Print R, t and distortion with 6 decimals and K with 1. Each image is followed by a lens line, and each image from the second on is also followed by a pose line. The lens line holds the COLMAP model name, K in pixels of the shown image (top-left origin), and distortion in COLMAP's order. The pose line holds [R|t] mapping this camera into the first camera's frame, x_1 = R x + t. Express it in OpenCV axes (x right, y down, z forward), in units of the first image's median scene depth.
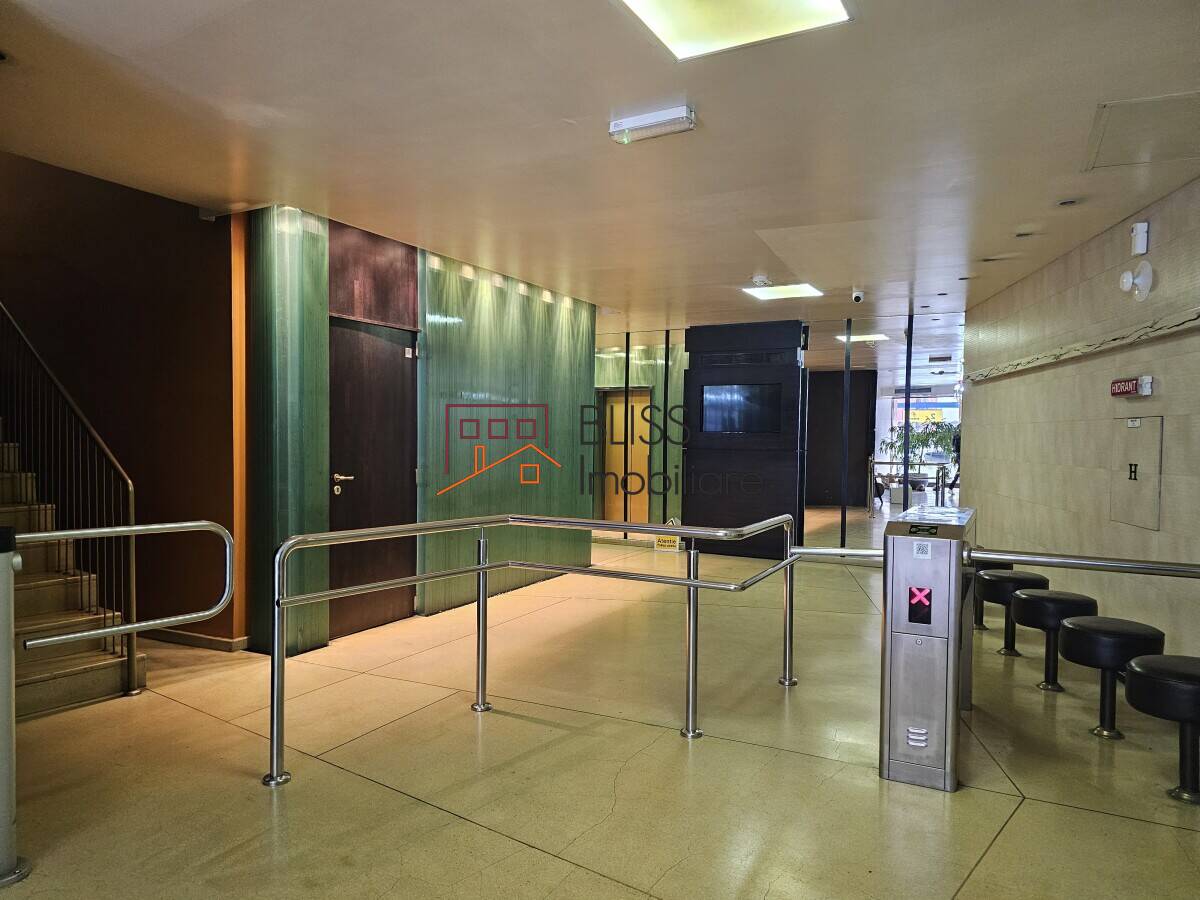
lens RADIAL K [[803.3, 0, 600.0], [0, 803.3, 450.0], [0, 0, 1]] dist [0.057838, -0.050235]
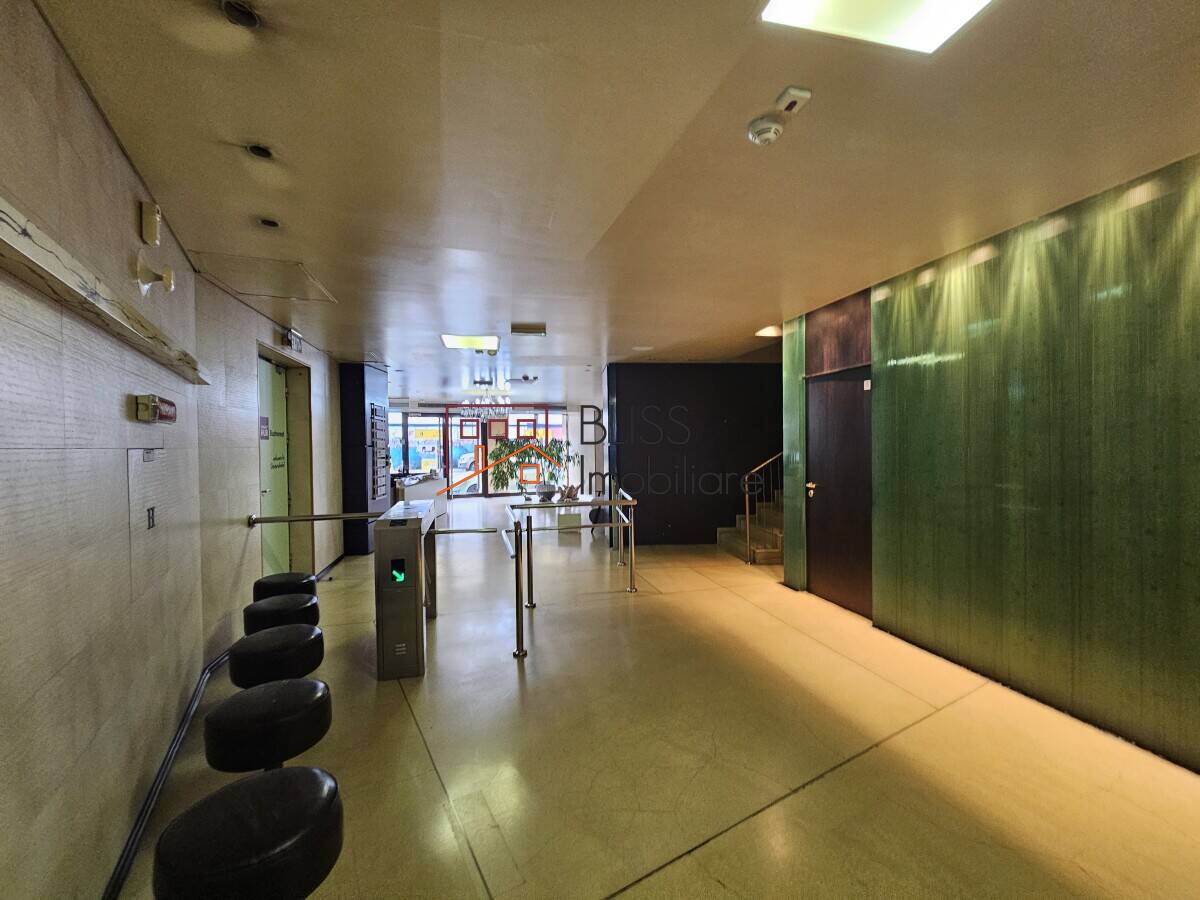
lens RADIAL K [[492.9, 0, 600.0], [0, 492.9, 450.0], [0, 0, 1]] dist [-0.001370, -0.000142]
pose [[-0.752811, 0.006728, -0.658202, 0.559500], [-0.010561, 0.999696, 0.022298, -0.046115], [0.658152, 0.023738, -0.752511, 1.421930]]
